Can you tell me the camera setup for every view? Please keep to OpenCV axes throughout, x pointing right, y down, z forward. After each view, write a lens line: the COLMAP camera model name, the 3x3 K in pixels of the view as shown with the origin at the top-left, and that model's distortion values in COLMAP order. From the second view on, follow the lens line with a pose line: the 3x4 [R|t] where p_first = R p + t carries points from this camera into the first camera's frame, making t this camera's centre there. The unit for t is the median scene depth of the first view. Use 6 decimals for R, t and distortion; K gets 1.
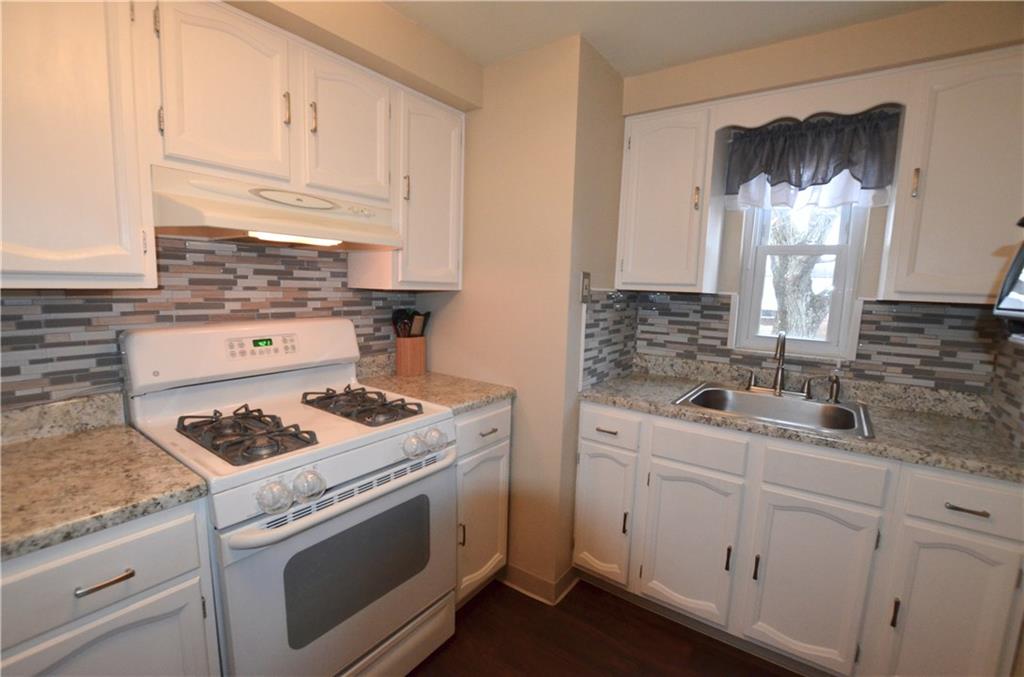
lens RADIAL K [[453.5, 0, 512.0], [0, 453.5, 338.5], [0, 0, 1]] dist [-0.025684, -0.000156]
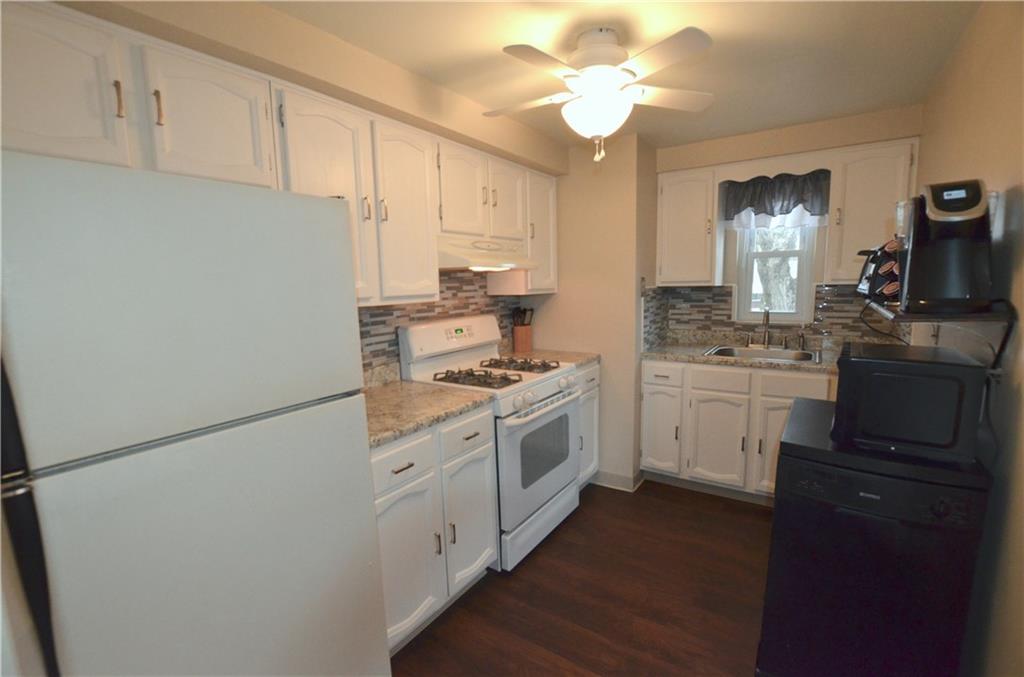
lens RADIAL K [[453.5, 0, 512.0], [0, 453.5, 338.5], [0, 0, 1]] dist [-0.025684, -0.000156]
pose [[0.998020, -0.058611, 0.022842, -0.338506], [0.058504, 0.998273, 0.005340, 0.032684], [-0.023116, -0.003993, 0.999725, -0.566063]]
